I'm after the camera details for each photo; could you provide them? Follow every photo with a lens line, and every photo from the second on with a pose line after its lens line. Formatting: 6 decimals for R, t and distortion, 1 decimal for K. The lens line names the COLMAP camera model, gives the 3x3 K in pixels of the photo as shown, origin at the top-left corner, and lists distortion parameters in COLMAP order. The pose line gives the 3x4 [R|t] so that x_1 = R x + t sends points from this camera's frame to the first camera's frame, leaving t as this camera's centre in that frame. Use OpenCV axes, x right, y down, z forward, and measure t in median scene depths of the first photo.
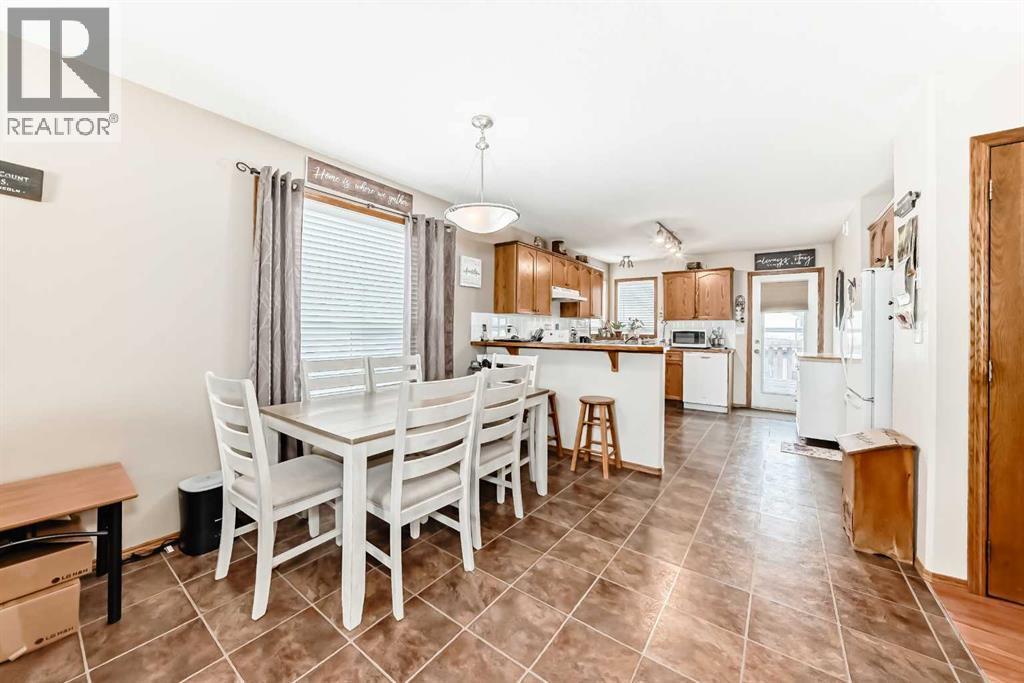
lens RADIAL K [[371.6, 0, 513.2], [0, 371.6, 329.7], [0, 0, 1]] dist [-0.000078, 0.000374]
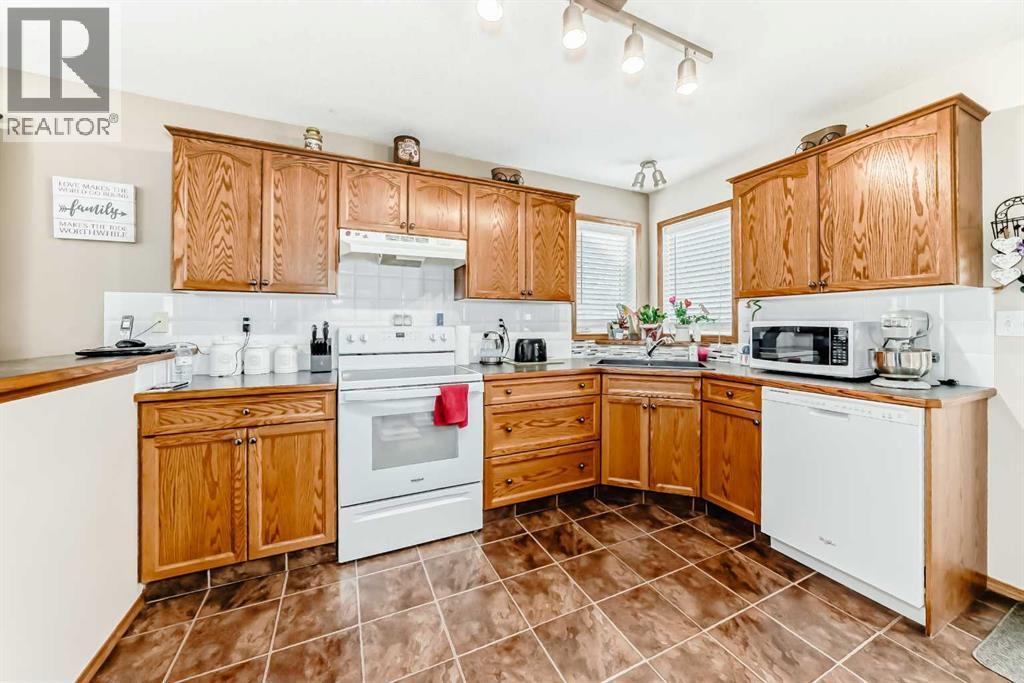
lens RADIAL K [[374.5, 0, 519.3], [0, 374.5, 325.0], [0, 0, 1]] dist [-0.000768, 0.000076]
pose [[0.877838, -0.009987, -0.478854, 0.439013], [0.007316, 0.999946, -0.007443, 0.003213], [0.478902, 0.003030, 0.877863, 0.604362]]
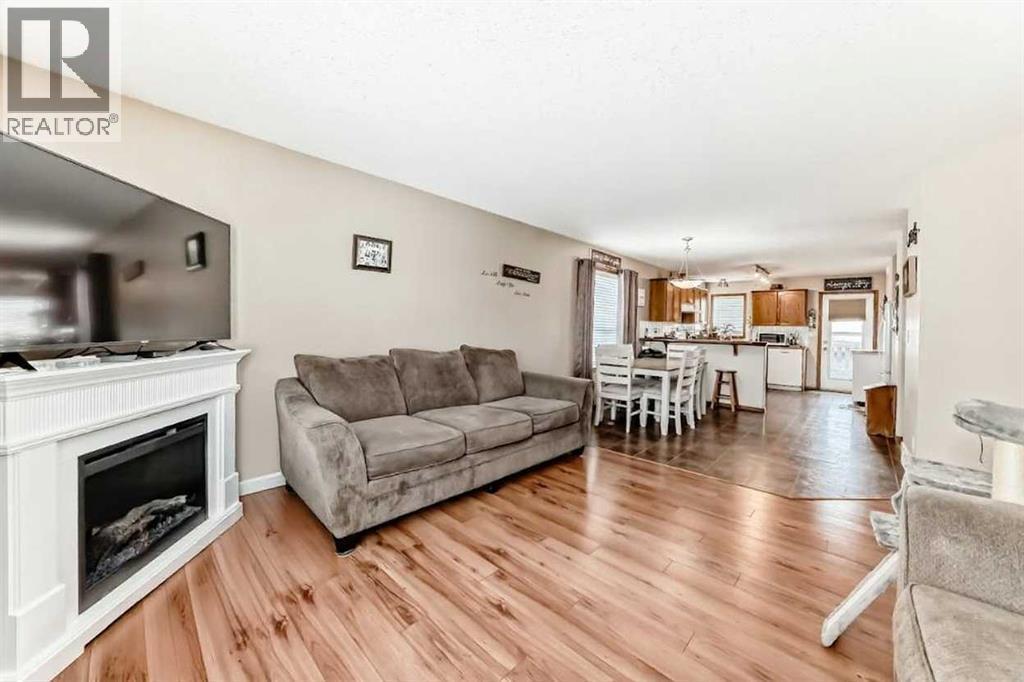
lens RADIAL K [[371.6, 0, 513.2], [0, 371.6, 329.2], [0, 0, 1]] dist [-0.000078, 0.000374]
pose [[0.991334, 0.014589, -0.130556, -0.329489], [-0.014550, 0.999893, 0.001249, -0.000677], [0.130561, 0.000661, 0.991440, -0.544588]]
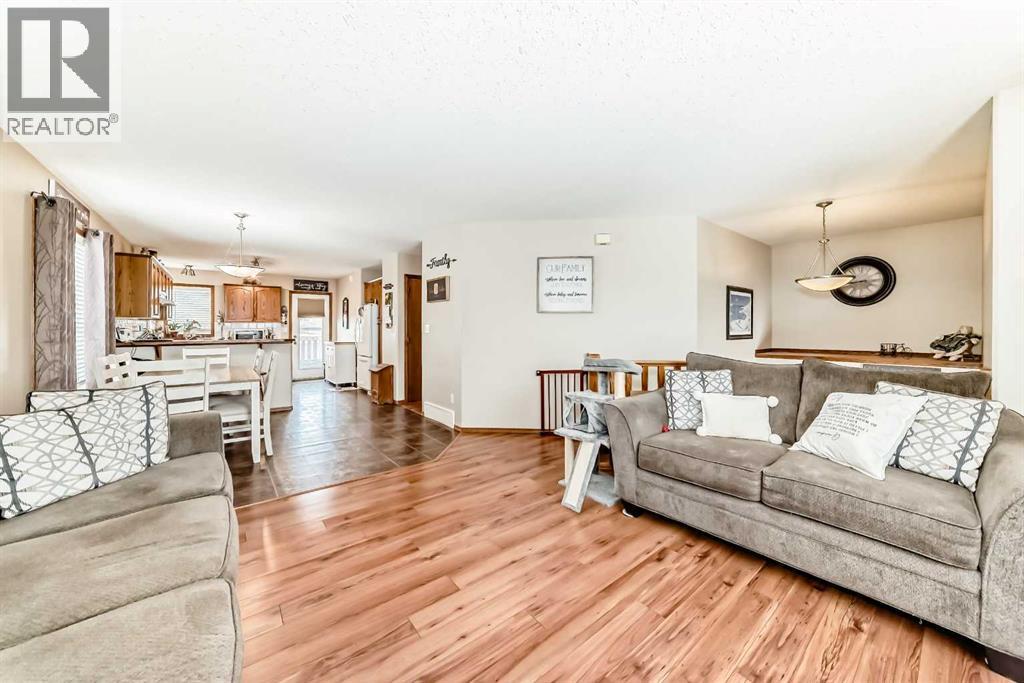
lens RADIAL K [[374.5, 0, 519.3], [0, 374.5, 325.0], [0, 0, 1]] dist [-0.000768, 0.000076]
pose [[0.275990, -0.000828, 0.961160, -0.582926], [0.011708, 0.999928, -0.002500, -0.001291], [-0.961089, 0.011943, 0.275980, -0.316473]]
